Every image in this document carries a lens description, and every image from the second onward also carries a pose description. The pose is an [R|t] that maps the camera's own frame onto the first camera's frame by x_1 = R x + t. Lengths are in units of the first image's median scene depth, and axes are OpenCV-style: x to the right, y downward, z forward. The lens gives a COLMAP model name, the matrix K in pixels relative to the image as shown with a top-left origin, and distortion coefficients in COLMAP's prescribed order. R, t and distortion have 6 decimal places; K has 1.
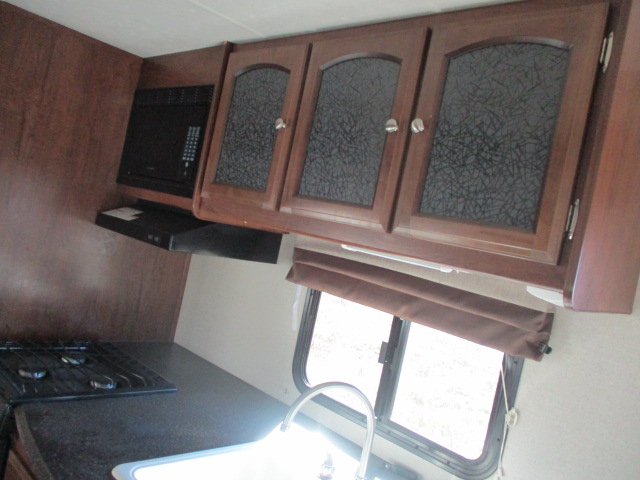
lens RADIAL K [[535.8, 0, 320.0], [0, 535.8, 240.0], [0, 0, 1]] dist [-0.028548, 0.000333]
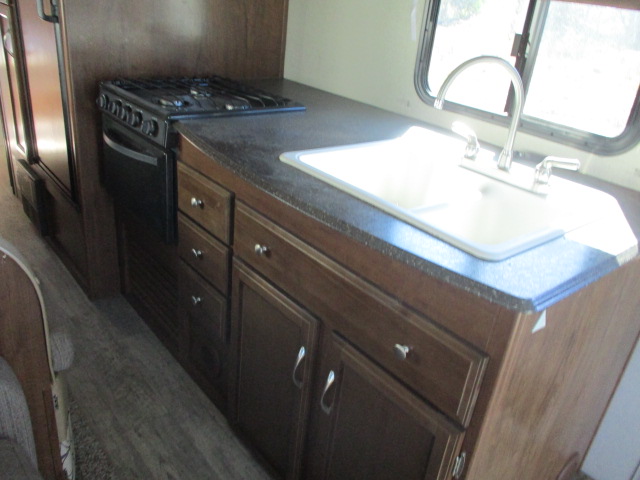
lens RADIAL K [[535.8, 0, 320.0], [0, 535.8, 240.0], [0, 0, 1]] dist [-0.028548, 0.000333]
pose [[0.988317, -0.050844, -0.143679, -0.109644], [0.104801, 0.911186, 0.398443, 0.108457], [0.110660, -0.408846, 0.905869, -0.052563]]
